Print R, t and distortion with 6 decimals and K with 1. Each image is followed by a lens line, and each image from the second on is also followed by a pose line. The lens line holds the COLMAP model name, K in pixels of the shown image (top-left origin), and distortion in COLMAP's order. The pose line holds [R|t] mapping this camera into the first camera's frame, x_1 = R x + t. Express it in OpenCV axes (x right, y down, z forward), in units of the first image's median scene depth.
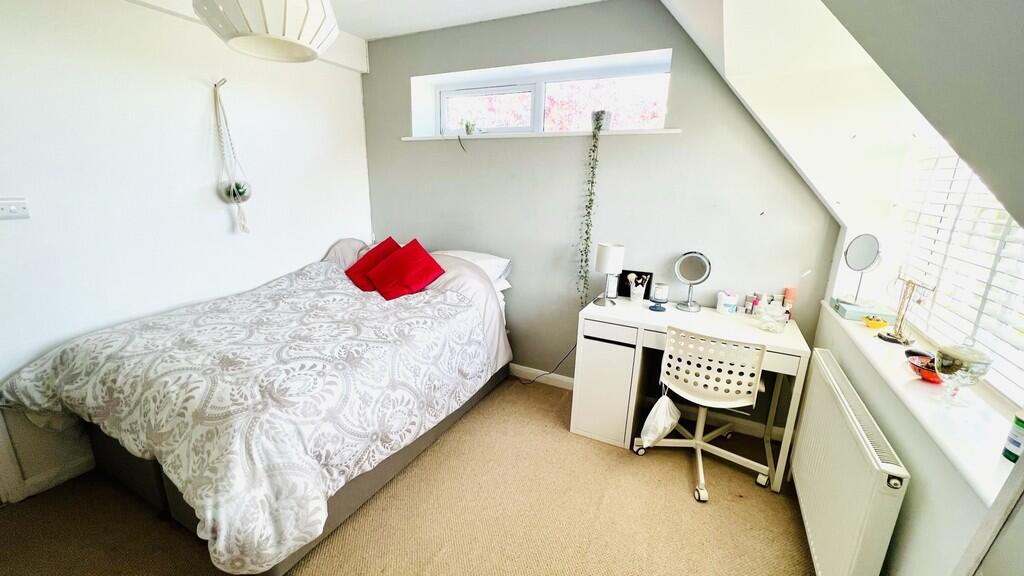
lens RADIAL K [[405.9, 0, 508.1], [0, 405.9, 288.3], [0, 0, 1]] dist [0.000155, 0.000825]
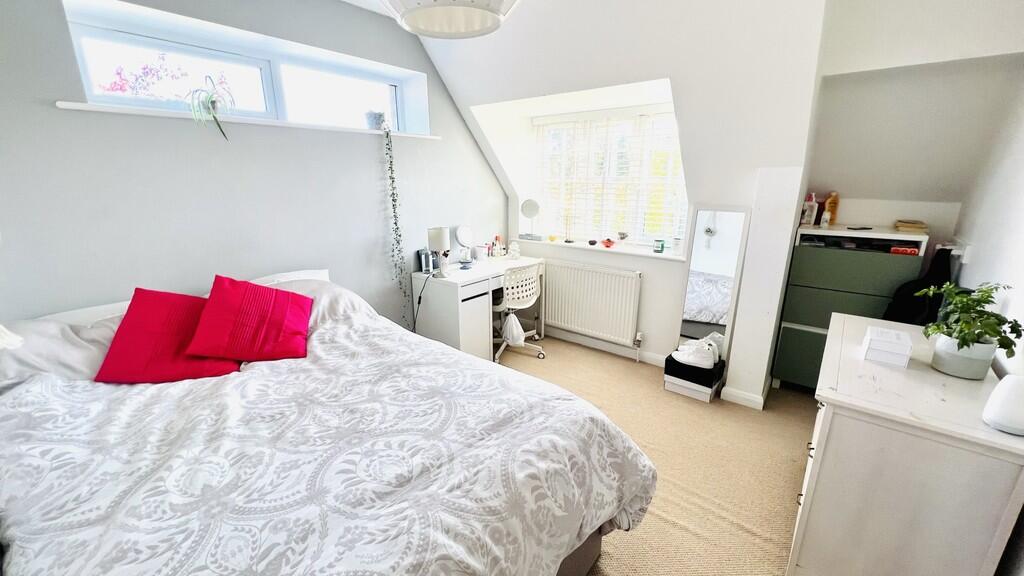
lens RADIAL K [[405.9, 0, 507.3], [0, 405.9, 286.6], [0, 0, 1]] dist [0.000155, 0.000825]
pose [[0.217254, -0.281700, 0.934583, -1.009535], [0.256816, 0.940215, 0.223698, -0.179484], [-0.941725, 0.191417, 0.276611, 0.544869]]
